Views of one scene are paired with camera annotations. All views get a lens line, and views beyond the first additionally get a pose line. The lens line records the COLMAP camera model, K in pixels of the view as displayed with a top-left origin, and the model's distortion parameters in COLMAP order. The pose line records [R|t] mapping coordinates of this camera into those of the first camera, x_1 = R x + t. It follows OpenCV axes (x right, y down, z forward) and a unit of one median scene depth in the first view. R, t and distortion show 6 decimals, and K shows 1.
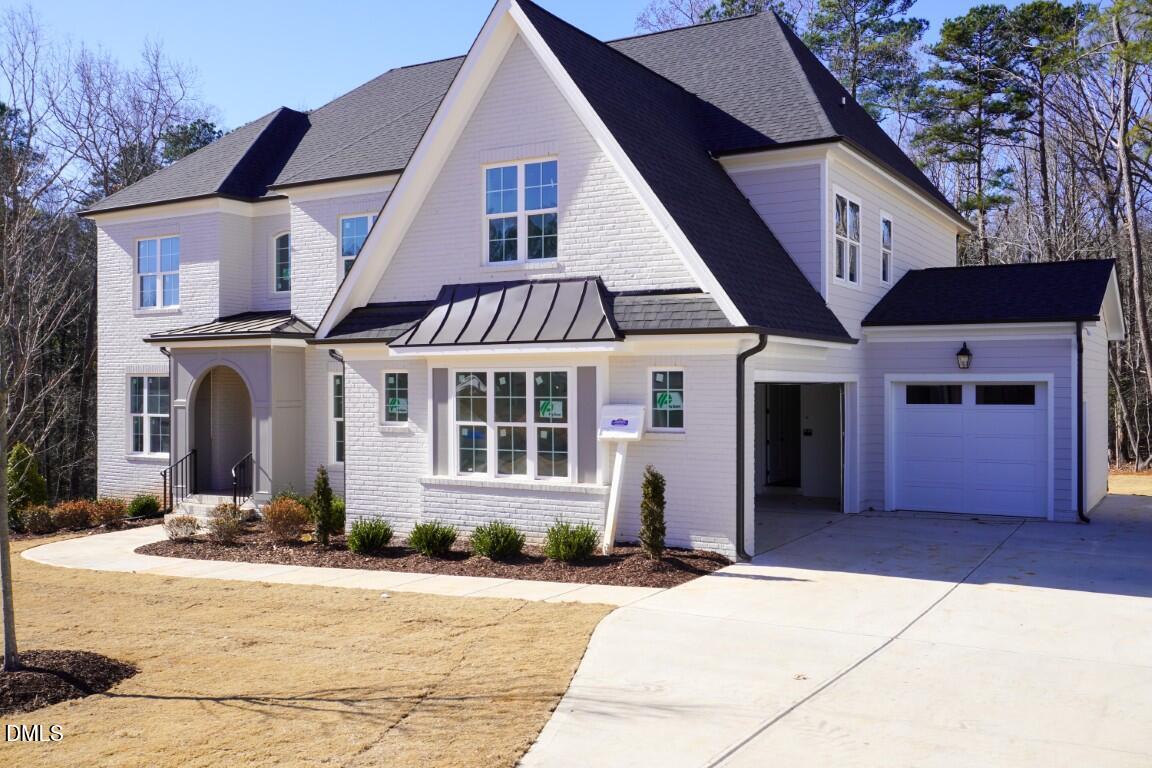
lens RADIAL K [[1070.7, 0, 576.1], [0, 1070.7, 385.5], [0, 0, 1]] dist [-0.087230, 0.000000]
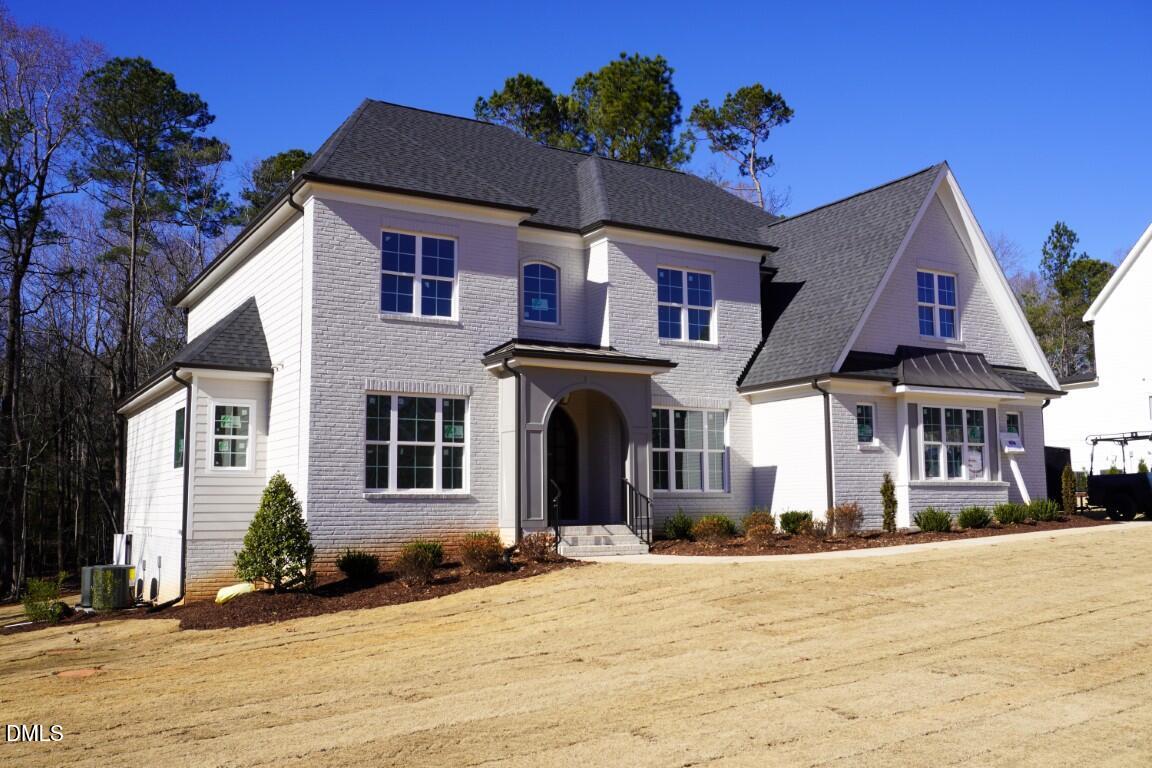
lens RADIAL K [[1070.7, 0, 576.2], [0, 1070.7, 382.9], [0, 0, 1]] dist [-0.087230, 0.000000]
pose [[0.488451, 0.106144, 0.866111, -1.553350], [0.010799, 0.991763, -0.127634, 0.130283], [-0.872524, 0.071696, 0.483281, 0.709847]]
